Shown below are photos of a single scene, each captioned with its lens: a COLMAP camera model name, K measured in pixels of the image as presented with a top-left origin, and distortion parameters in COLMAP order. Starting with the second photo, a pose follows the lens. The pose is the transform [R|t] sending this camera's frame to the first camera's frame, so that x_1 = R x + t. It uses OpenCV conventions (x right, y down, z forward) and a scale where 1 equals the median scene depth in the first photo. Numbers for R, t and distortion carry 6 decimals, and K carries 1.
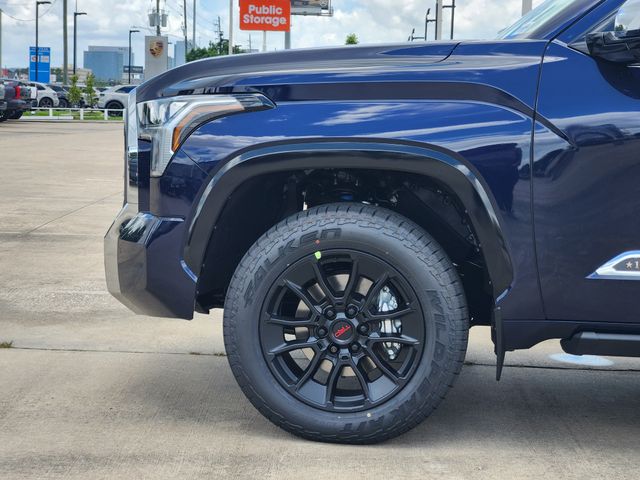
lens RADIAL K [[1223.4, 0, 318.5], [0, 1223.4, 239.2], [0, 0, 1]] dist [-0.085406, 0.000000]
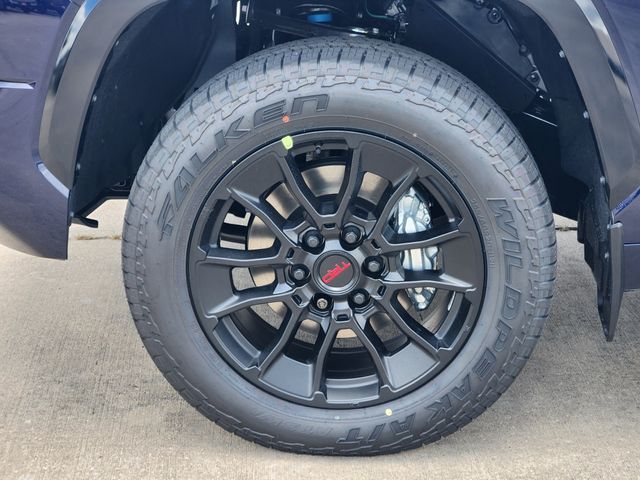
lens RADIAL K [[1223.4, 0, 321.3], [0, 1223.4, 214.2], [0, 0, 1]] dist [-0.085406, 0.000000]
pose [[0.995061, -0.060202, 0.078927, -0.030388], [0.042858, 0.977729, 0.205447, -0.067387], [-0.089538, -0.201050, 0.975480, 0.455871]]
